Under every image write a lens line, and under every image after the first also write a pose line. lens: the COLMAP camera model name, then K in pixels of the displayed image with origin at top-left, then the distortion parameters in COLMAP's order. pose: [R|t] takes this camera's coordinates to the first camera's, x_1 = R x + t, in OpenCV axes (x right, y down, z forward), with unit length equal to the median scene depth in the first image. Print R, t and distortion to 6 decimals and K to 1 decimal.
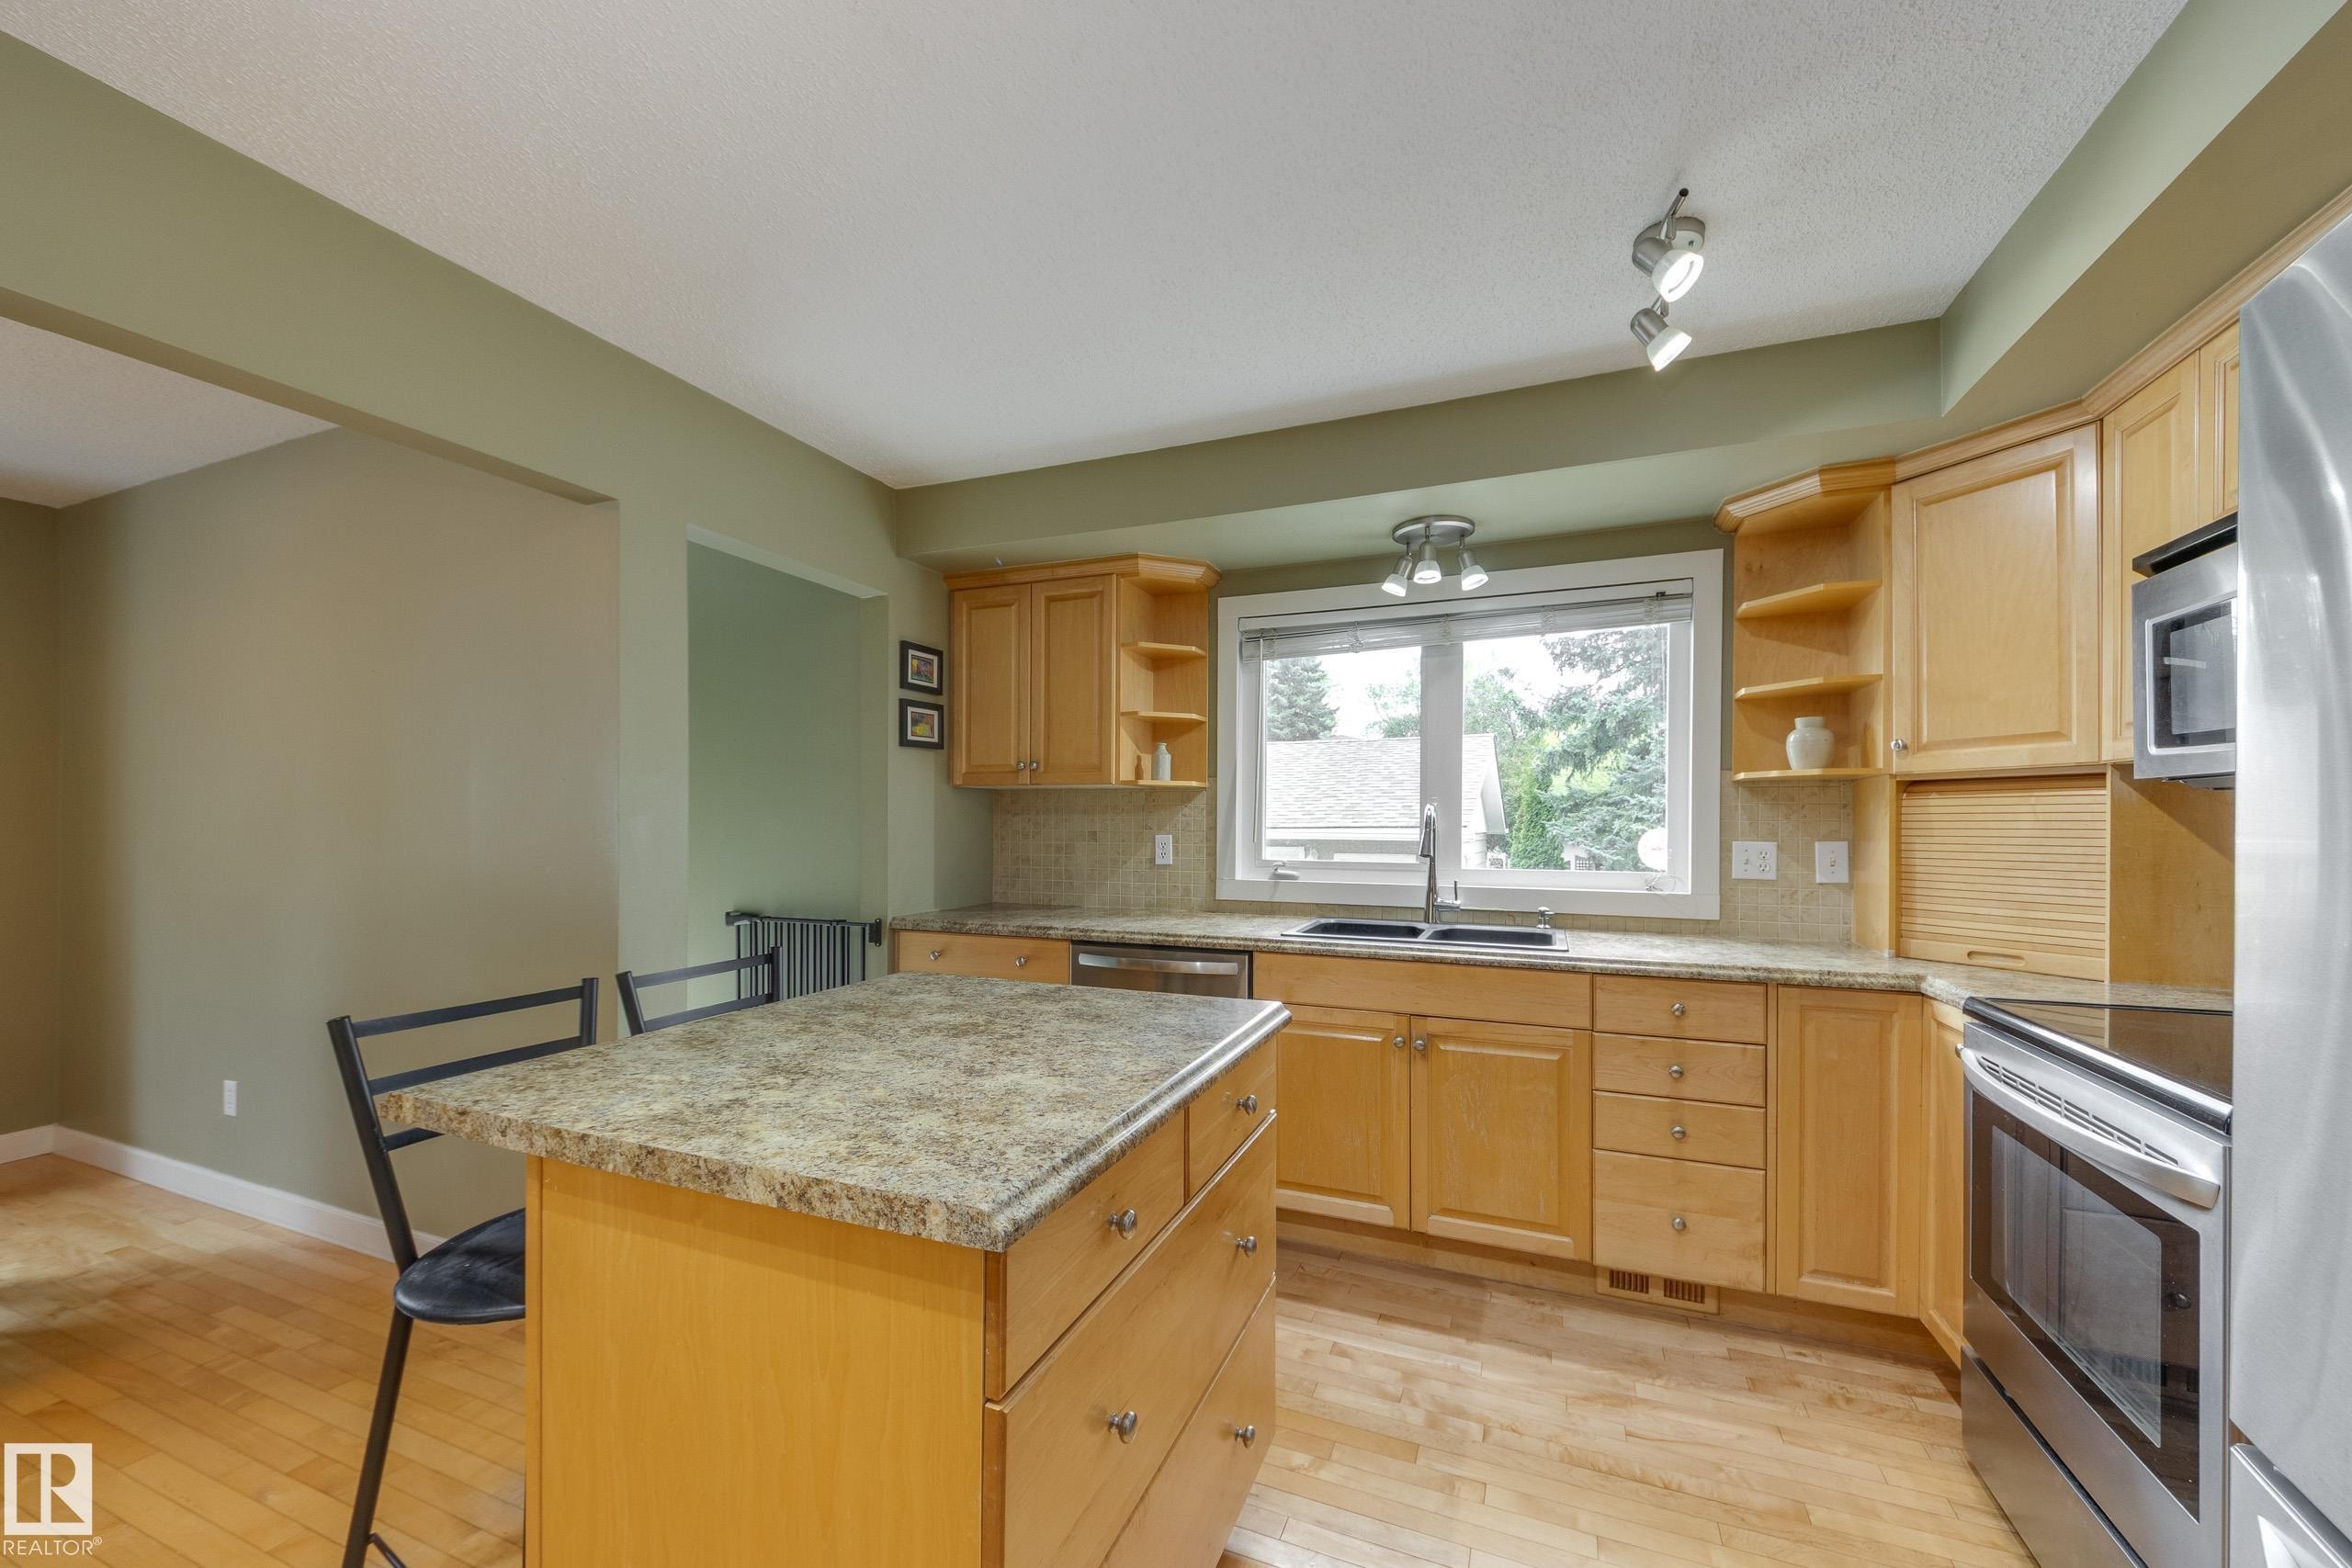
lens RADIAL K [[884.6, 0, 1162.0], [0, 884.6, 824.9], [0, 0, 1]] dist [0.002231, -0.000002]
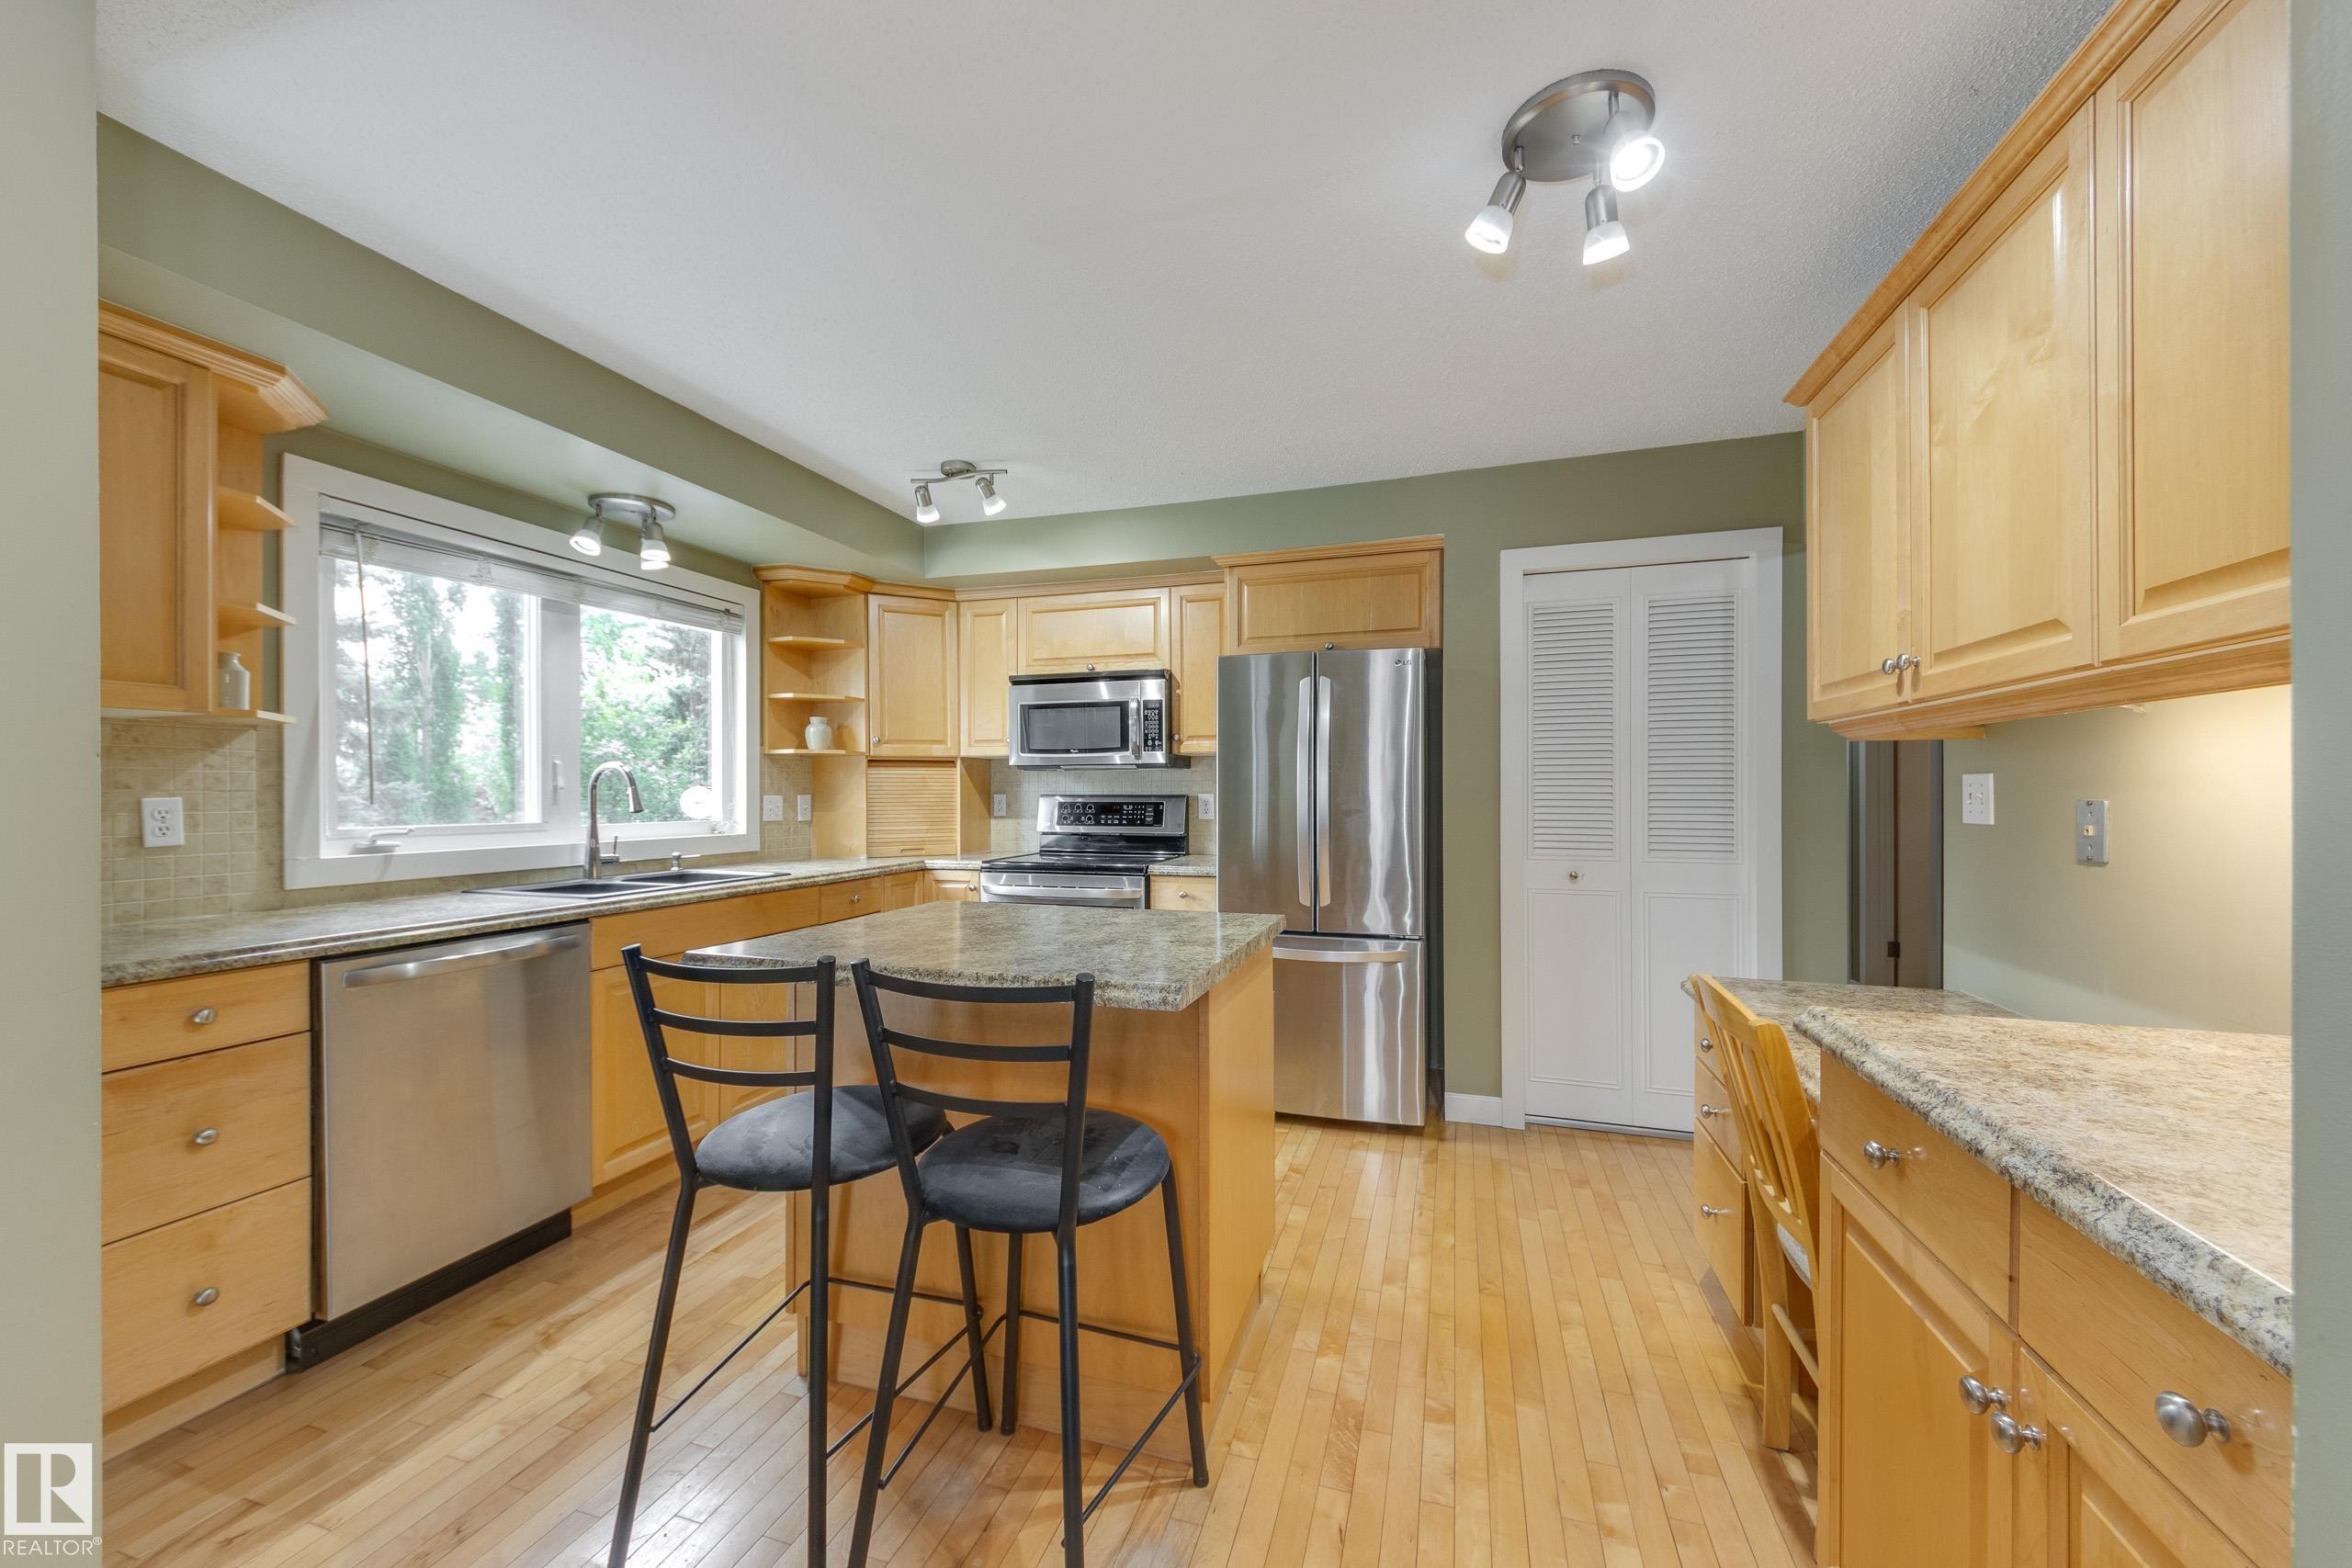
lens RADIAL K [[884.6, 0, 1189.1], [0, 884.6, 785.8], [0, 0, 1]] dist [0.002231, -0.000002]
pose [[-0.109384, 0.003406, 0.993994, -0.849217], [0.000995, 0.999994, -0.003317, 0.007952], [-0.993999, 0.000626, -0.109387, 0.463140]]
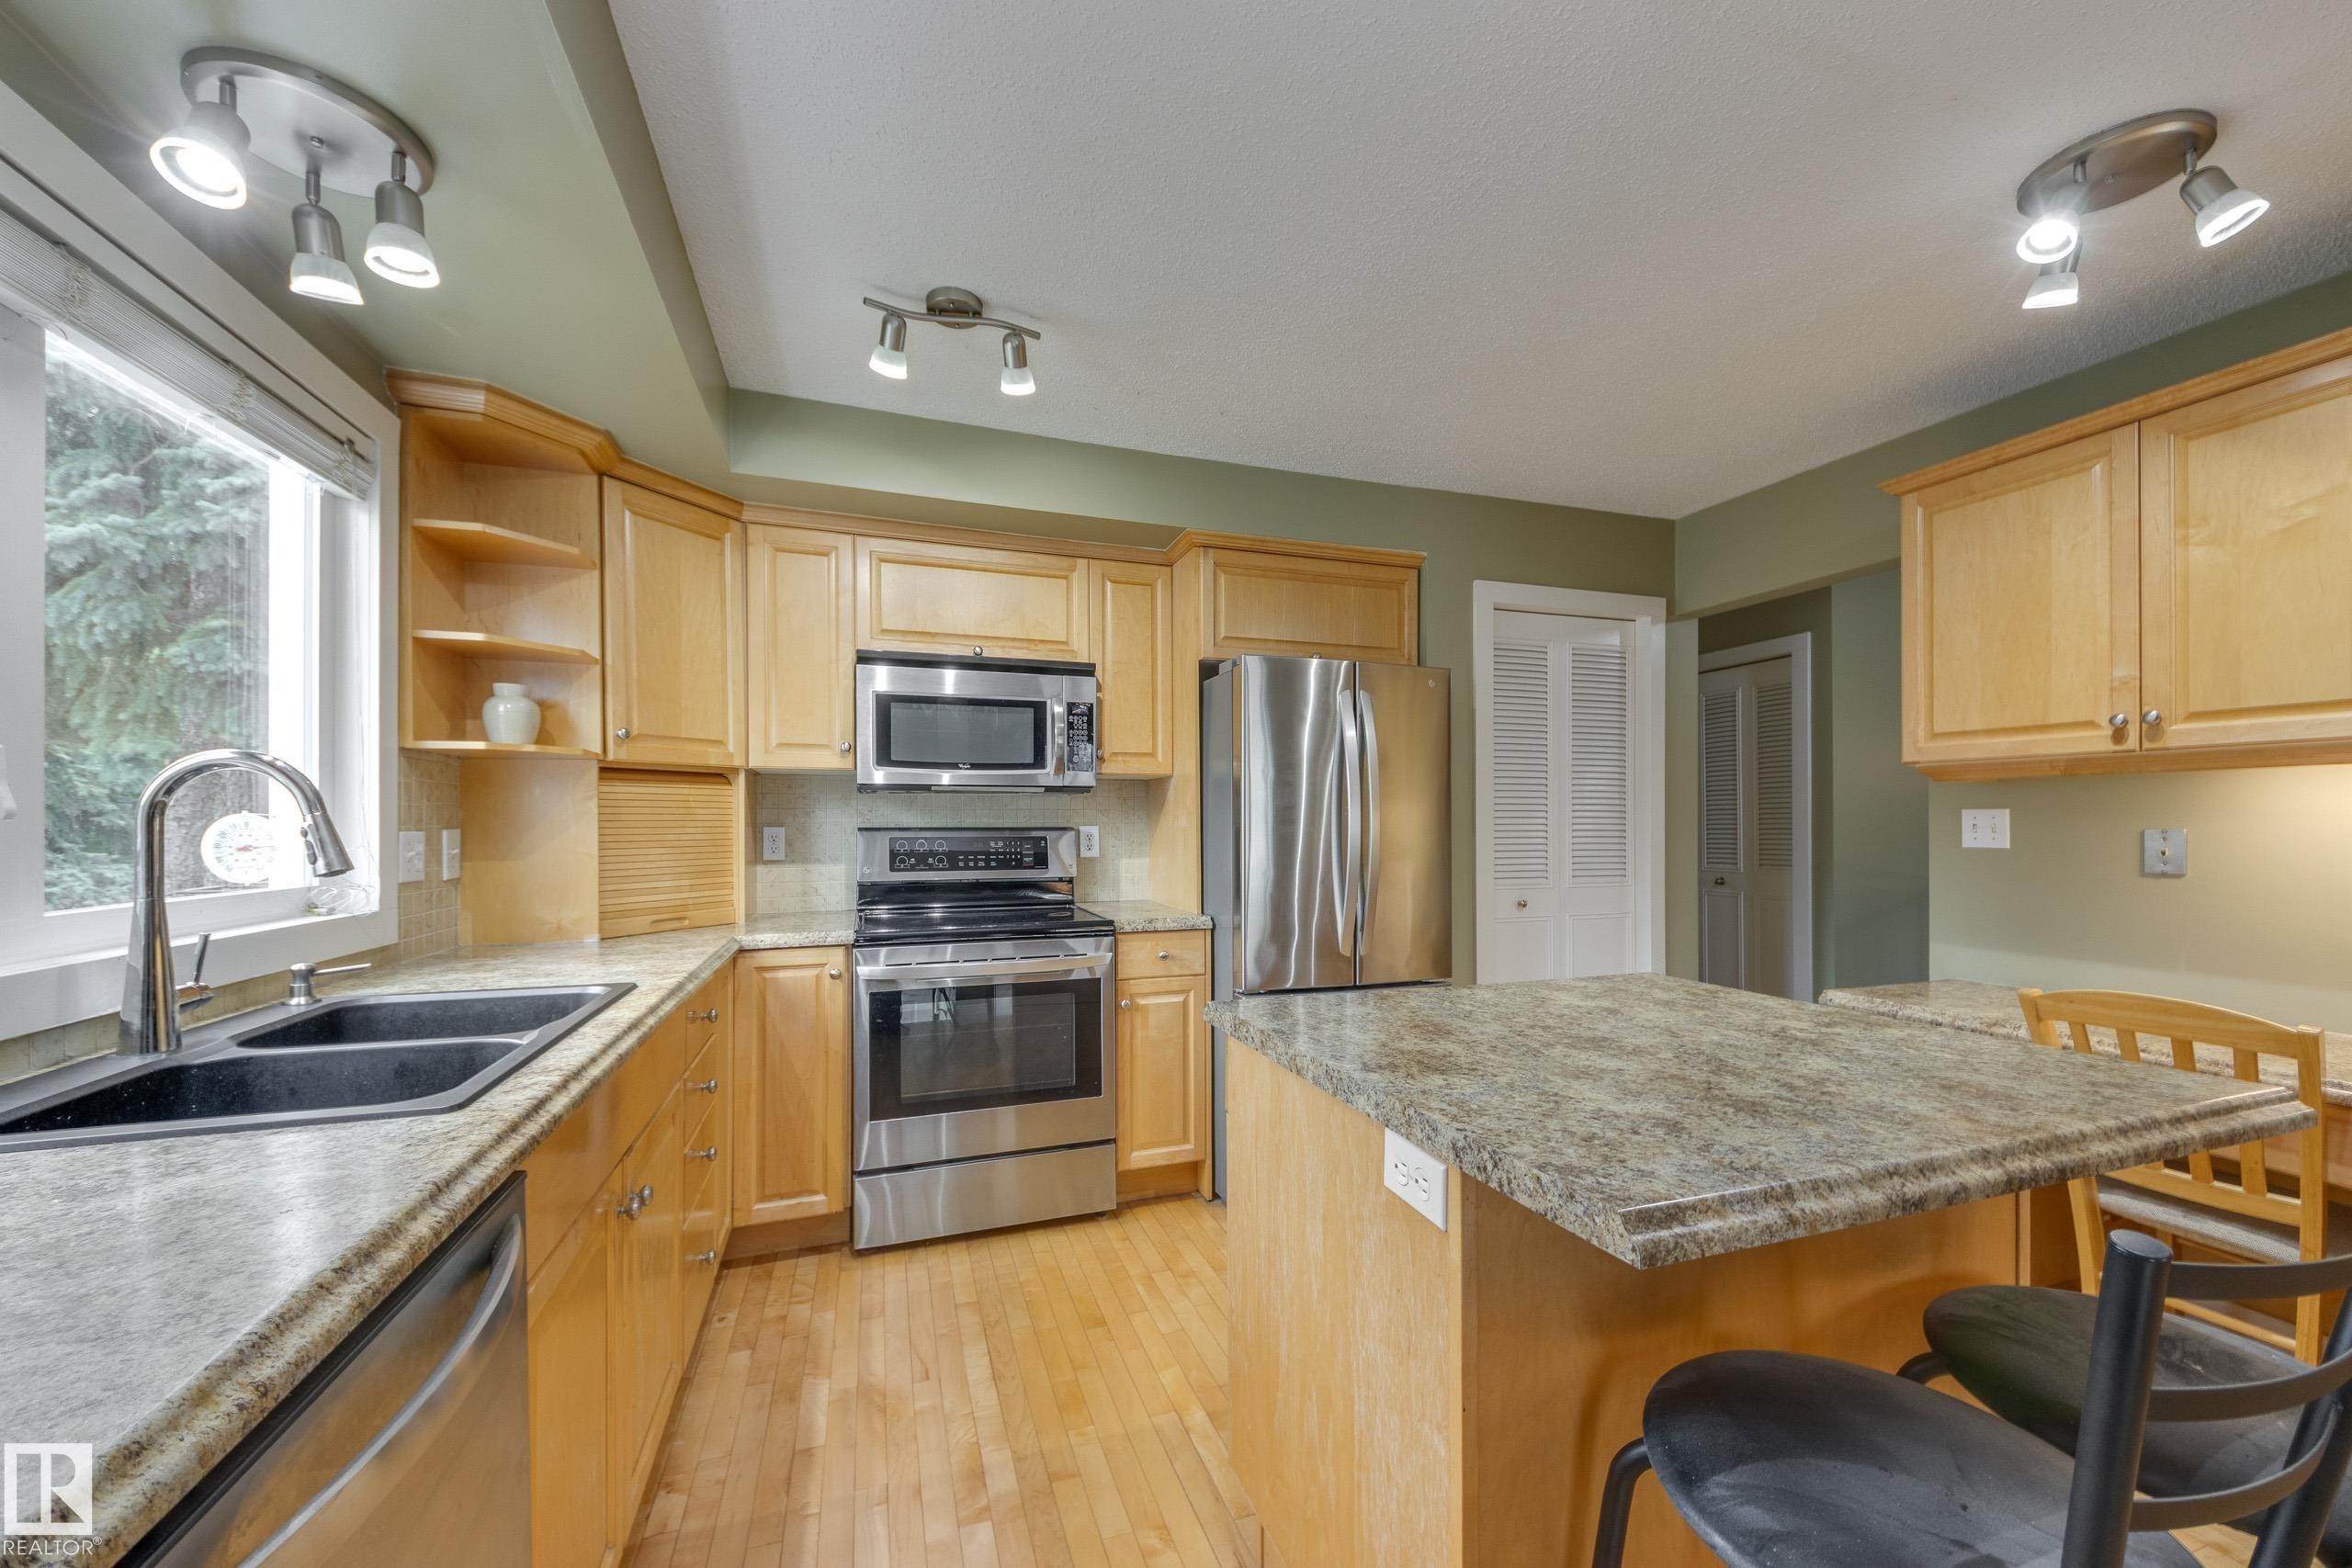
lens RADIAL K [[884.6, 0, 1187.7], [0, 884.6, 819.5], [0, 0, 1]] dist [0.002231, -0.000002]
pose [[-0.678475, 0.001451, 0.734622, -0.315512], [-0.000941, 0.999996, -0.002844, 0.011234], [-0.734623, -0.002620, -0.678470, 1.001813]]
